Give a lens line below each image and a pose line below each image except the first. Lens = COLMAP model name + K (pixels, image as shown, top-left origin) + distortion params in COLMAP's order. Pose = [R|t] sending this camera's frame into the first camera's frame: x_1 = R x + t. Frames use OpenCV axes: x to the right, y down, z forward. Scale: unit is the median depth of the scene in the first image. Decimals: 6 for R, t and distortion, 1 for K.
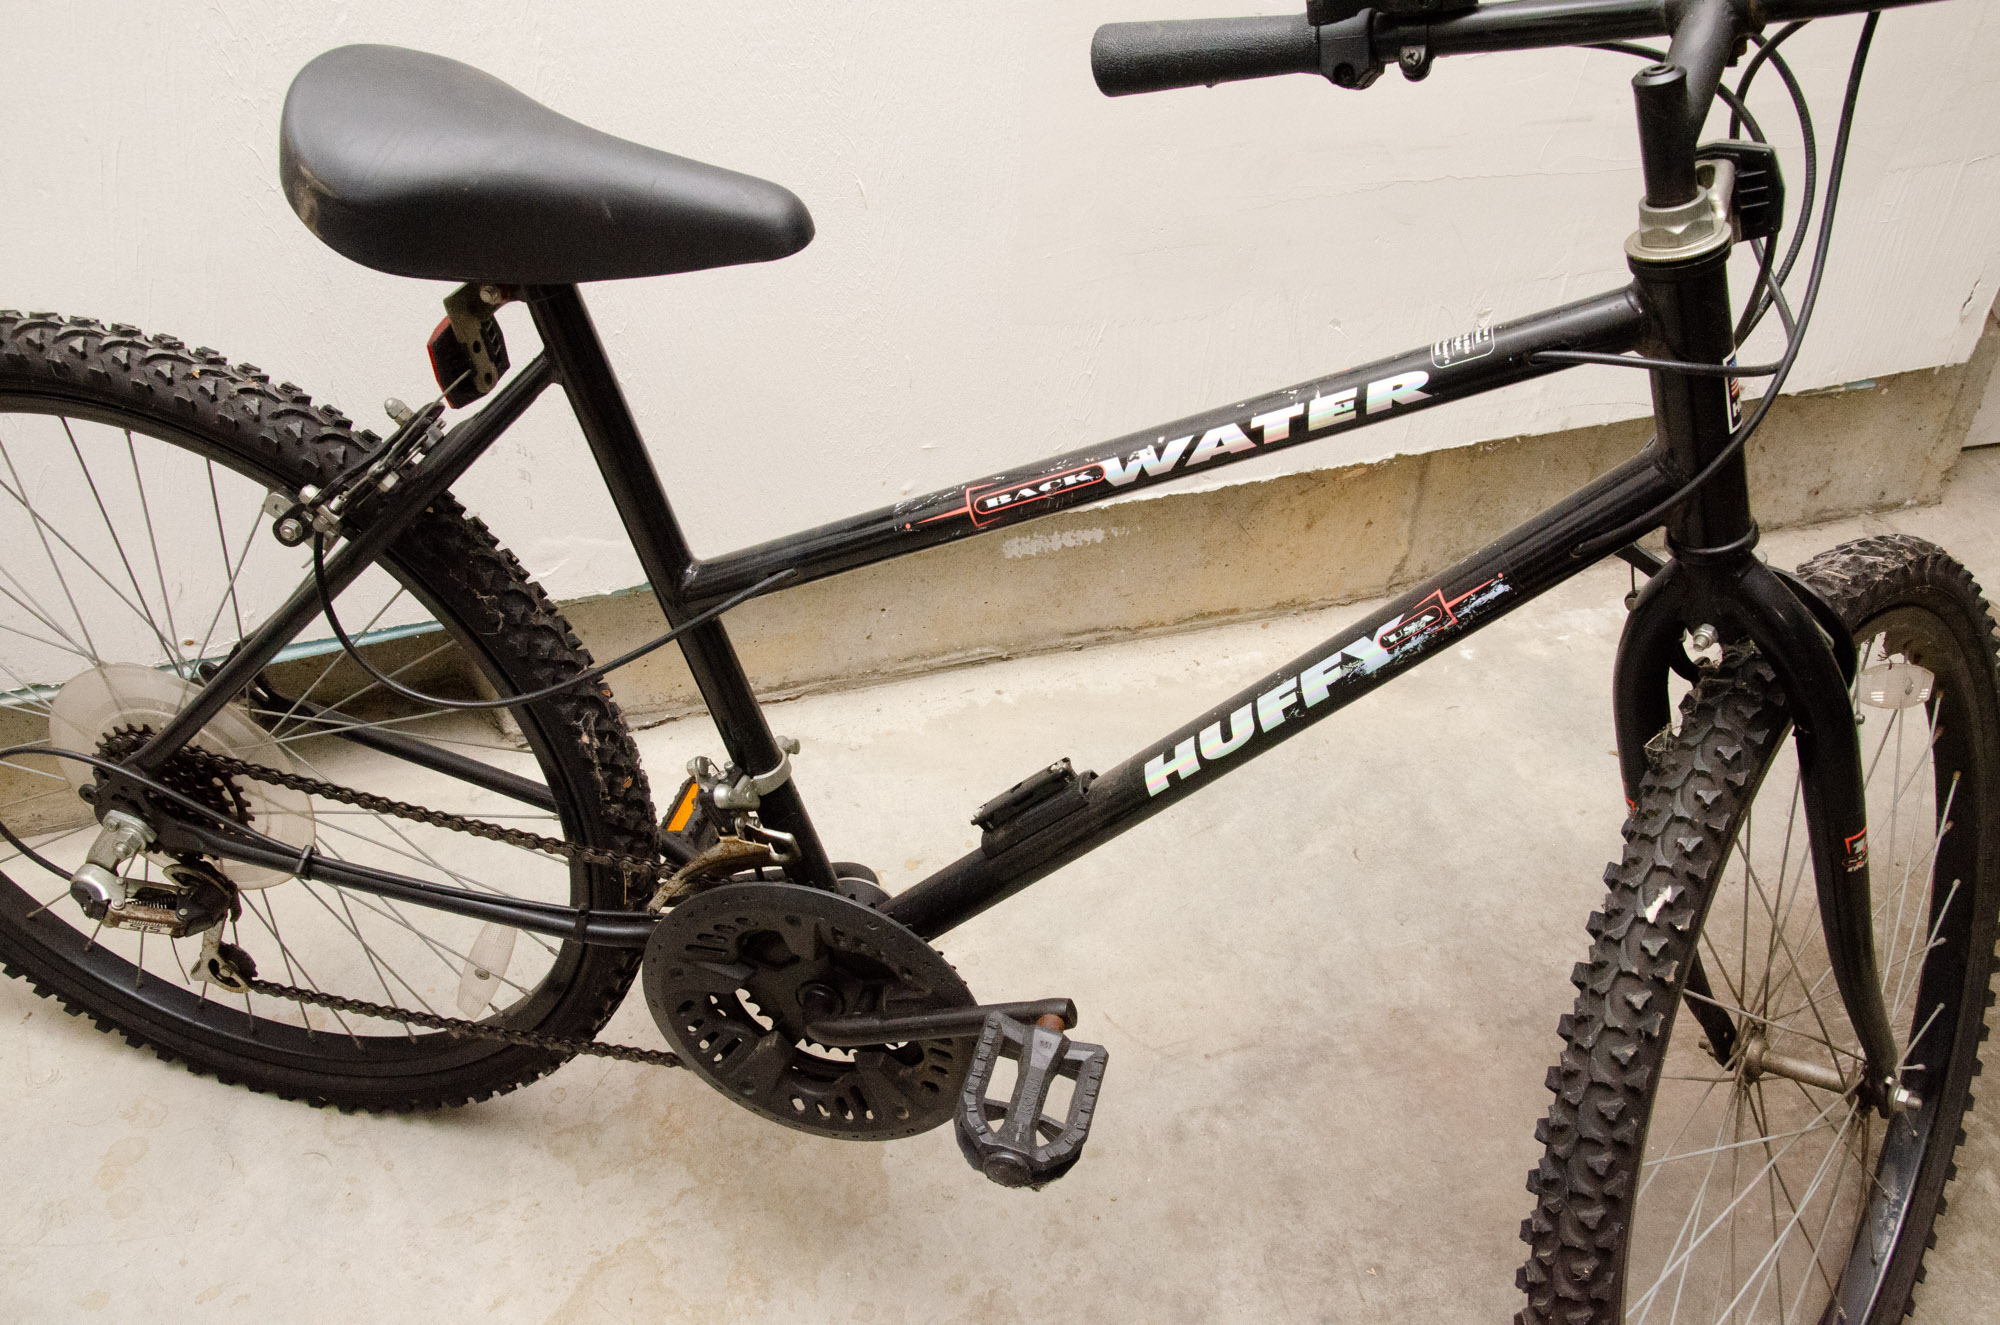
lens RADIAL K [[1846.7, 0, 1002.8], [0, 1846.7, 680.7], [0, 0, 1]] dist [-0.038134, 0.000000]
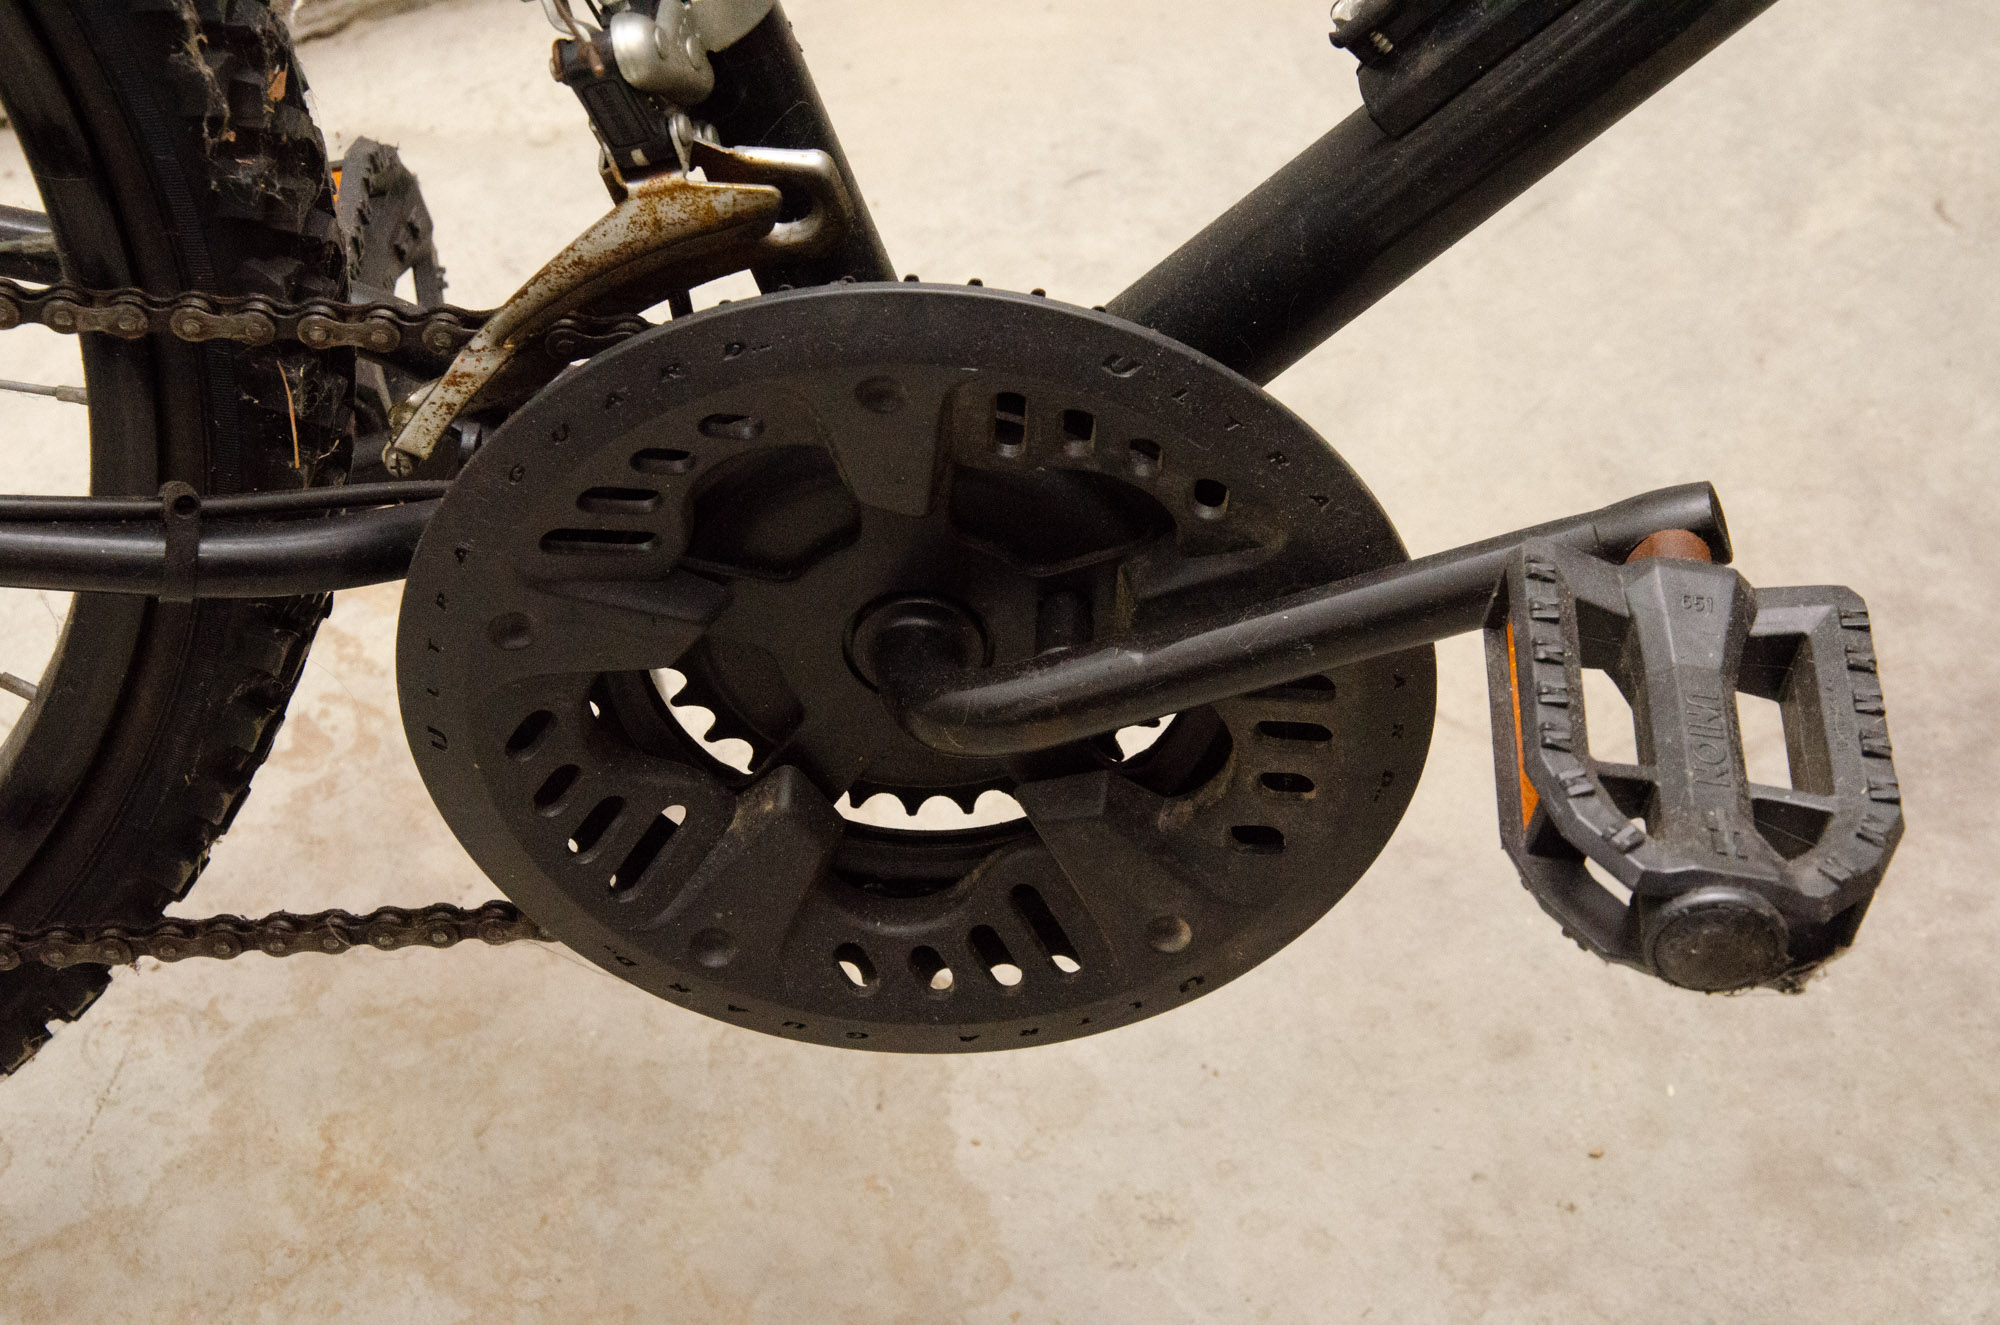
lens RADIAL K [[4502.4, 0, 986.0], [0, 4502.4, 668.6], [0, 0, 1]] dist [0.505050, 0.000000]
pose [[0.977101, -0.154726, 0.146063, -0.215536], [0.141292, 0.985074, 0.098315, 0.095821], [-0.159094, -0.075426, 0.984378, 0.153368]]
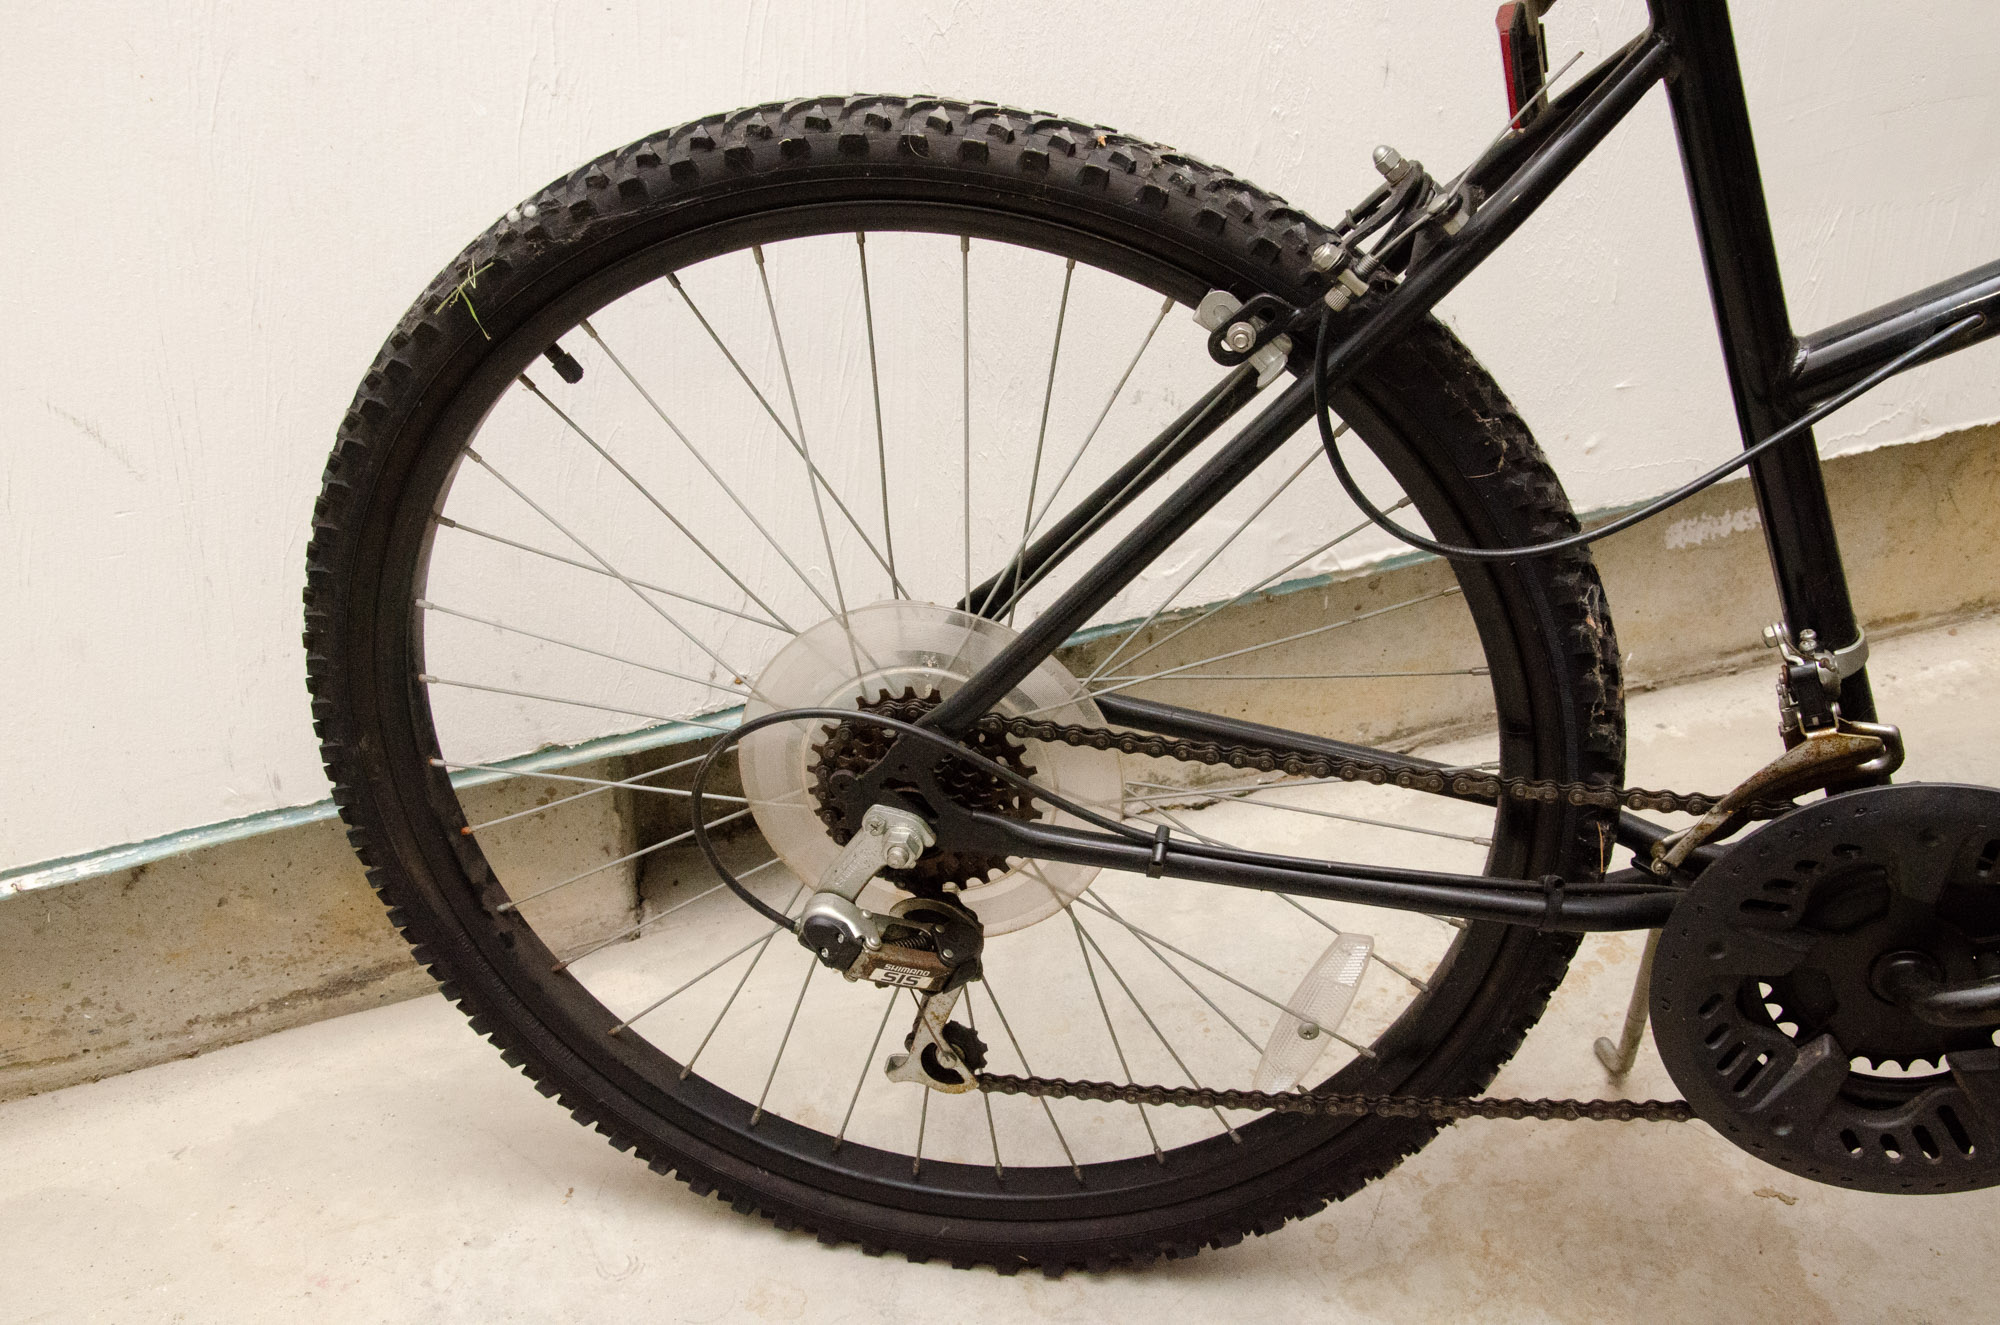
lens RADIAL K [[2181.0, 0, 1009.6], [0, 2181.0, 682.5], [0, 0, 1]] dist [0.037774, 0.000000]
pose [[0.996792, -0.076965, 0.021968, -0.464526], [0.079362, 0.986023, -0.146492, 0.159918], [-0.010386, 0.147765, 0.988968, 0.138932]]
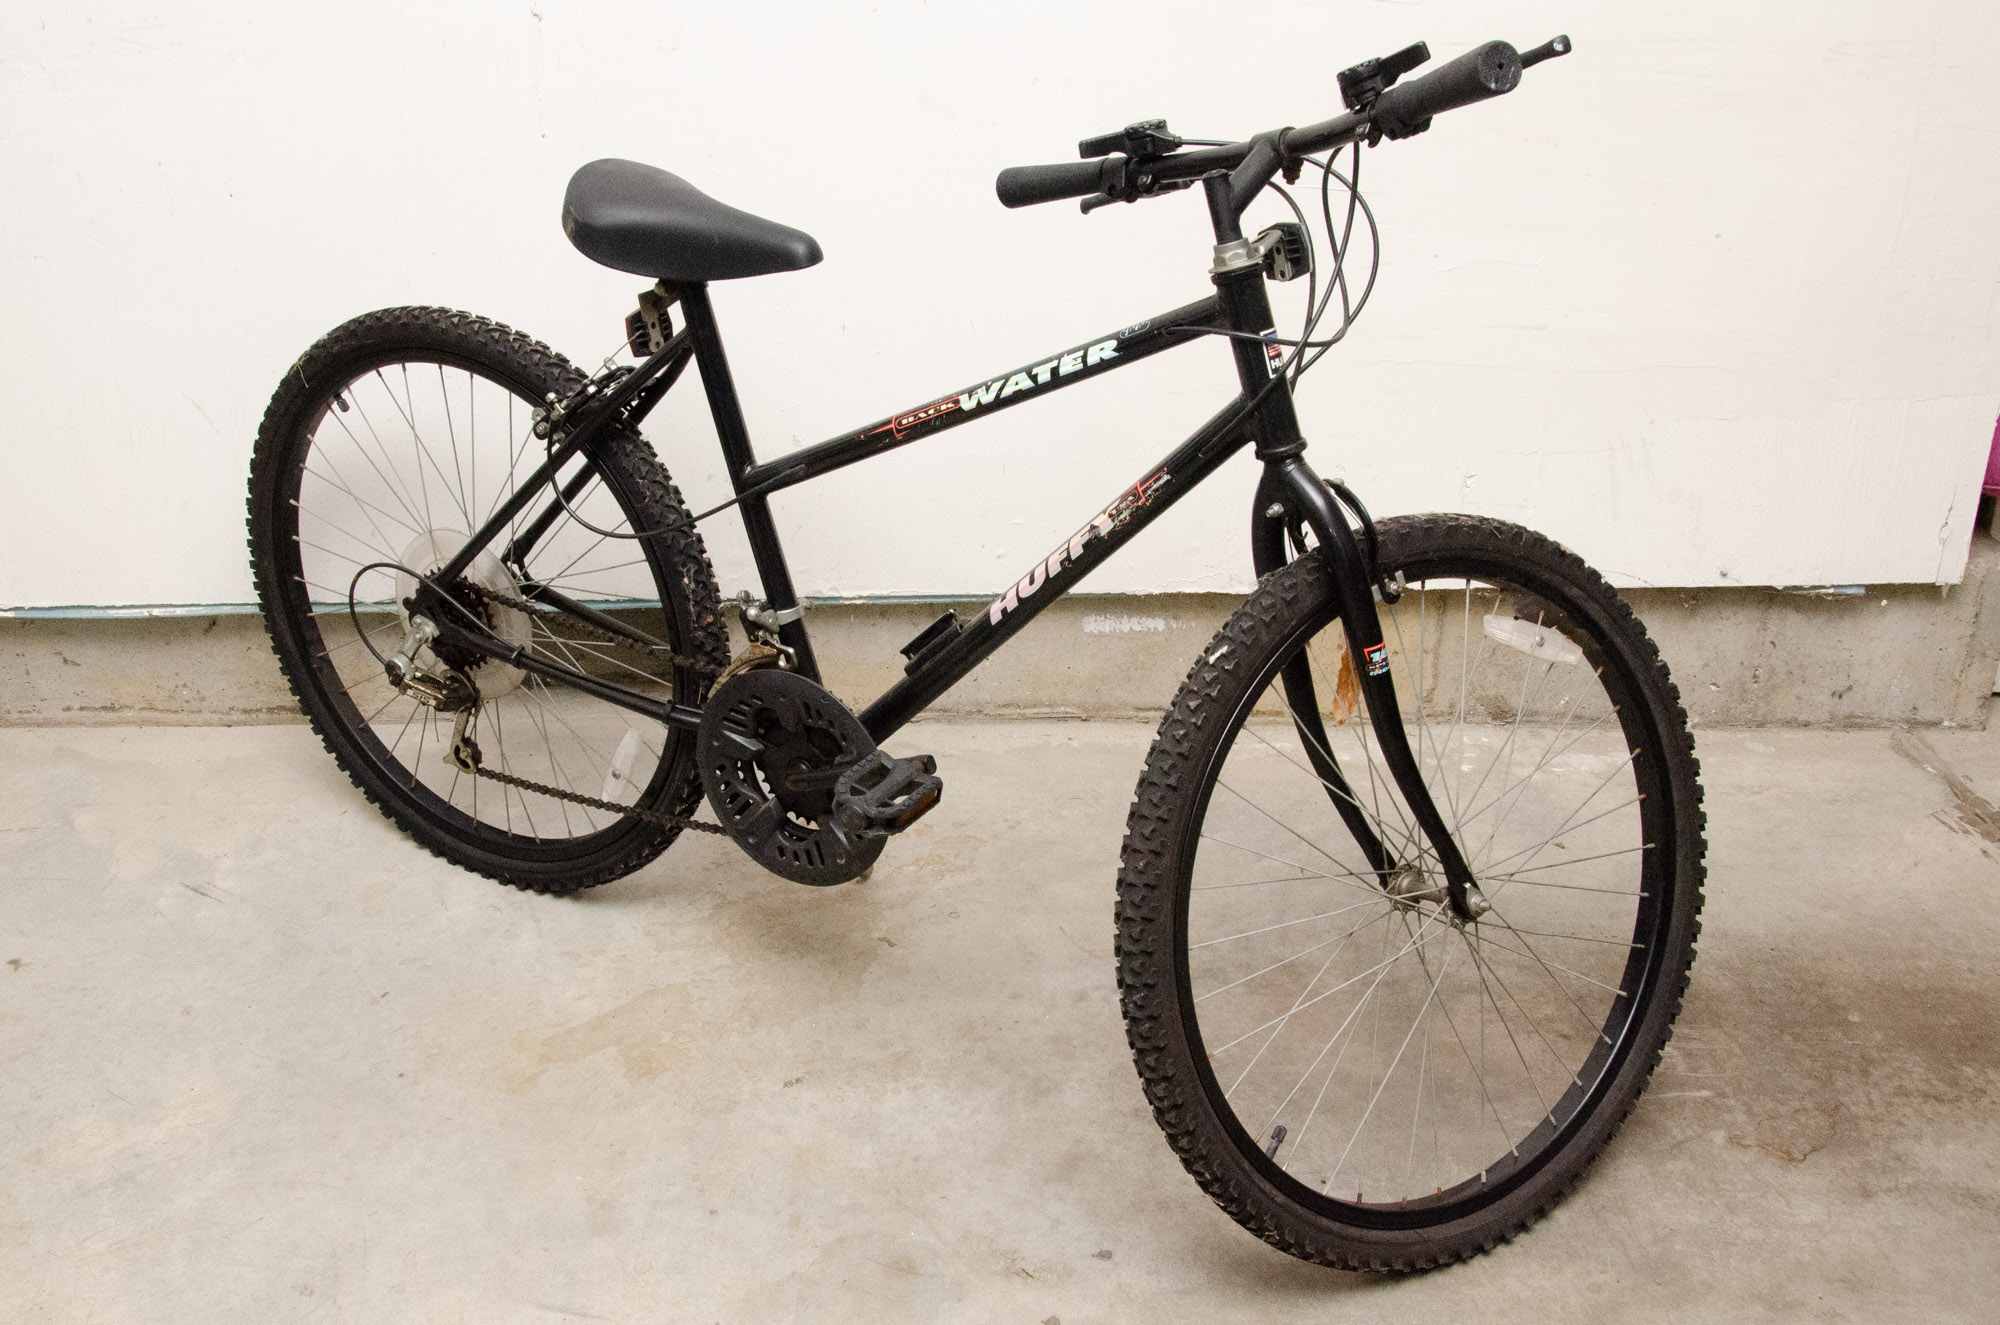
lens RADIAL K [[2151.1, 0, 928.5], [0, 2151.1, 649.1], [0, 0, 1]] dist [-0.006226, 0.000000]
pose [[0.952310, 0.106756, -0.285848, 0.511254], [-0.172131, 0.961464, -0.214378, 0.446507], [0.251946, 0.253358, 0.933988, -0.684259]]
